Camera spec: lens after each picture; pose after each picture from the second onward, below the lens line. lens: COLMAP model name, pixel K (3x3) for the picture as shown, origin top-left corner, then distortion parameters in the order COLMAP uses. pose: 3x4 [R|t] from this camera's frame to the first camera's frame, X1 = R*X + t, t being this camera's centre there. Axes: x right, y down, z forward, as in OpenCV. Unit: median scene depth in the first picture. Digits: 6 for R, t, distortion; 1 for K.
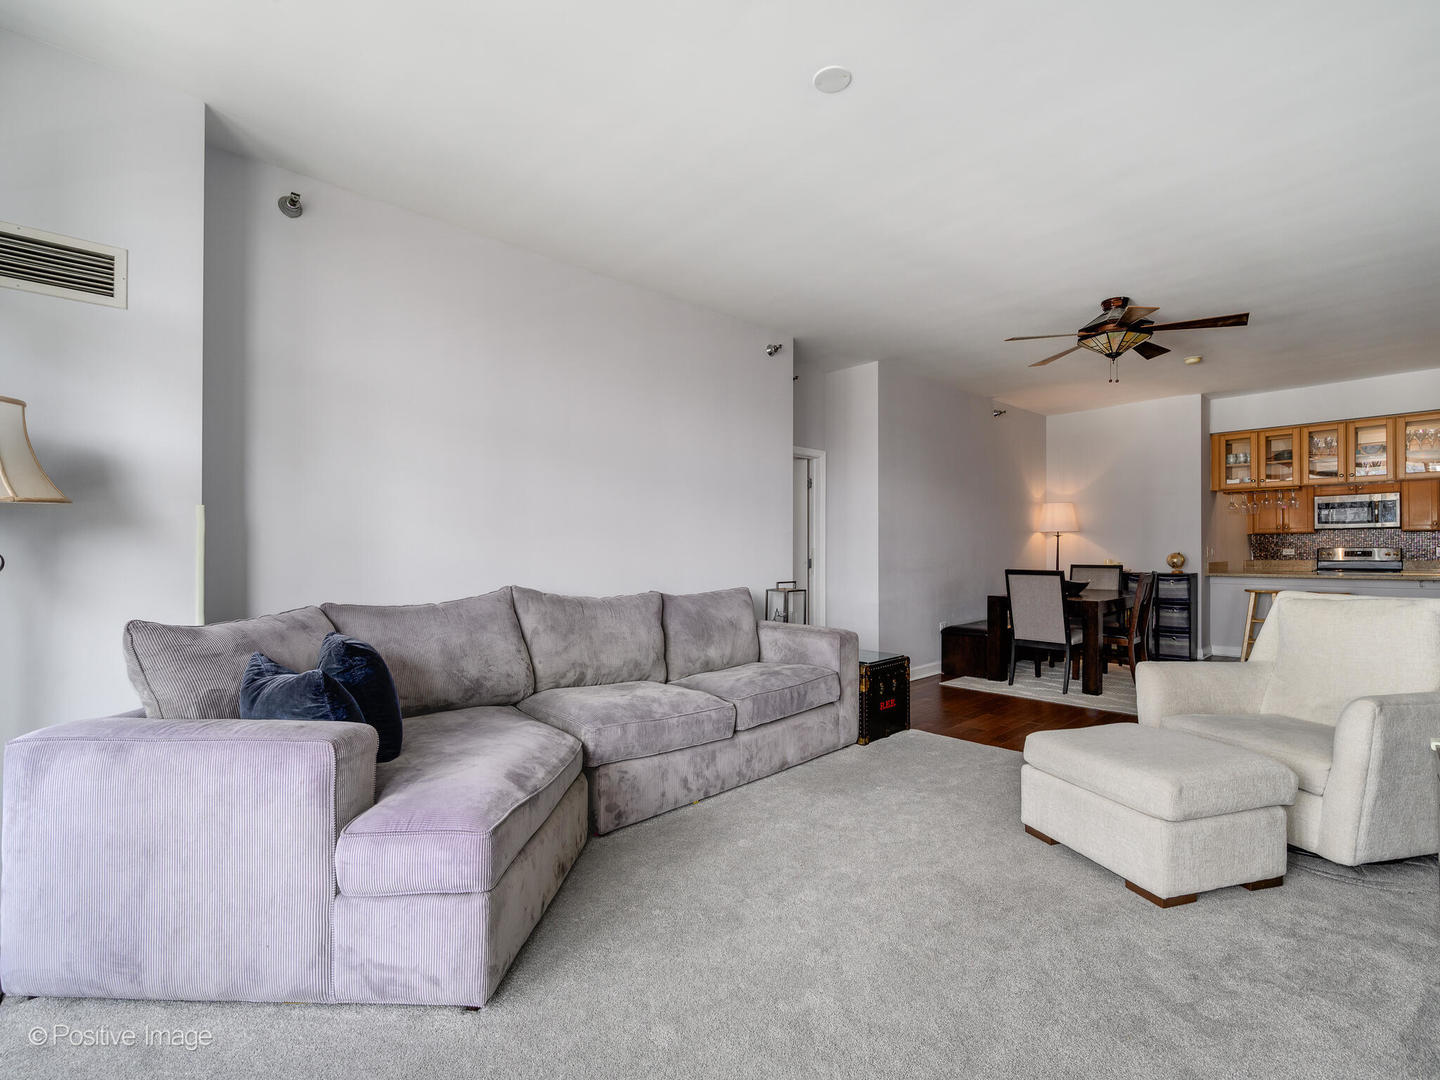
lens RADIAL K [[653.8, 0, 722.3], [0, 653.8, 562.5], [0, 0, 1]] dist [0.003572, 0.001215]
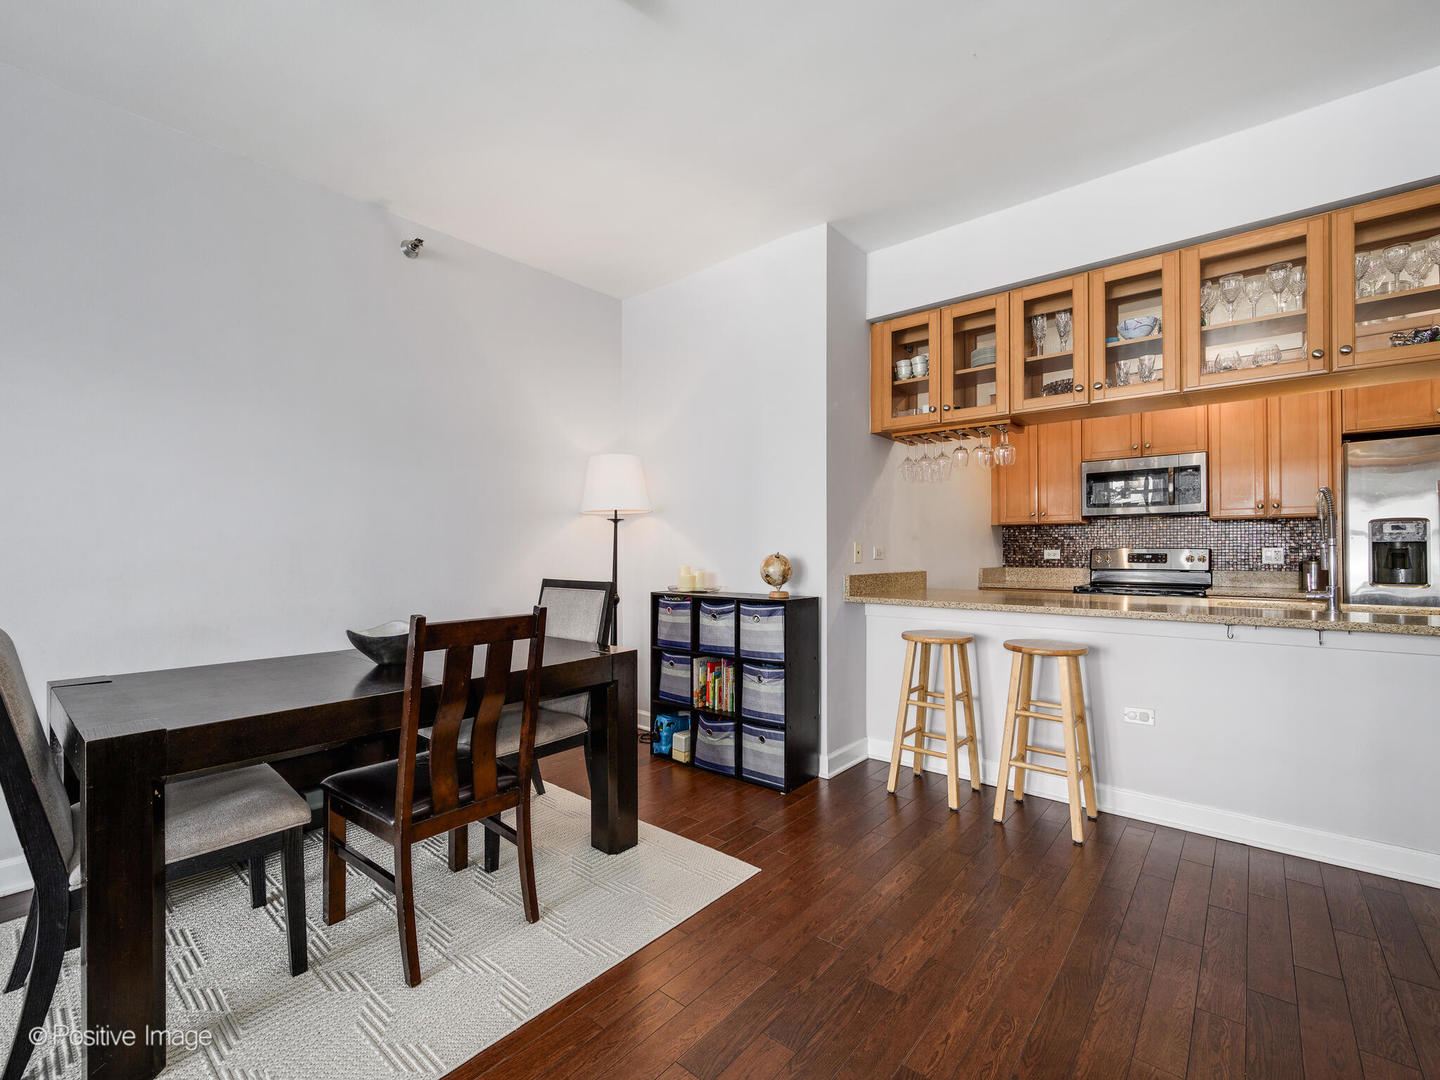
lens RADIAL K [[646.0, 0, 715.0], [0, 646.0, 550.5], [0, 0, 1]] dist [-0.000540, 0.000027]
pose [[0.992808, 0.006815, 0.119526, 0.526868], [-0.004471, 0.999793, -0.019868, -0.007081], [-0.119636, 0.019191, 0.992632, 0.482178]]
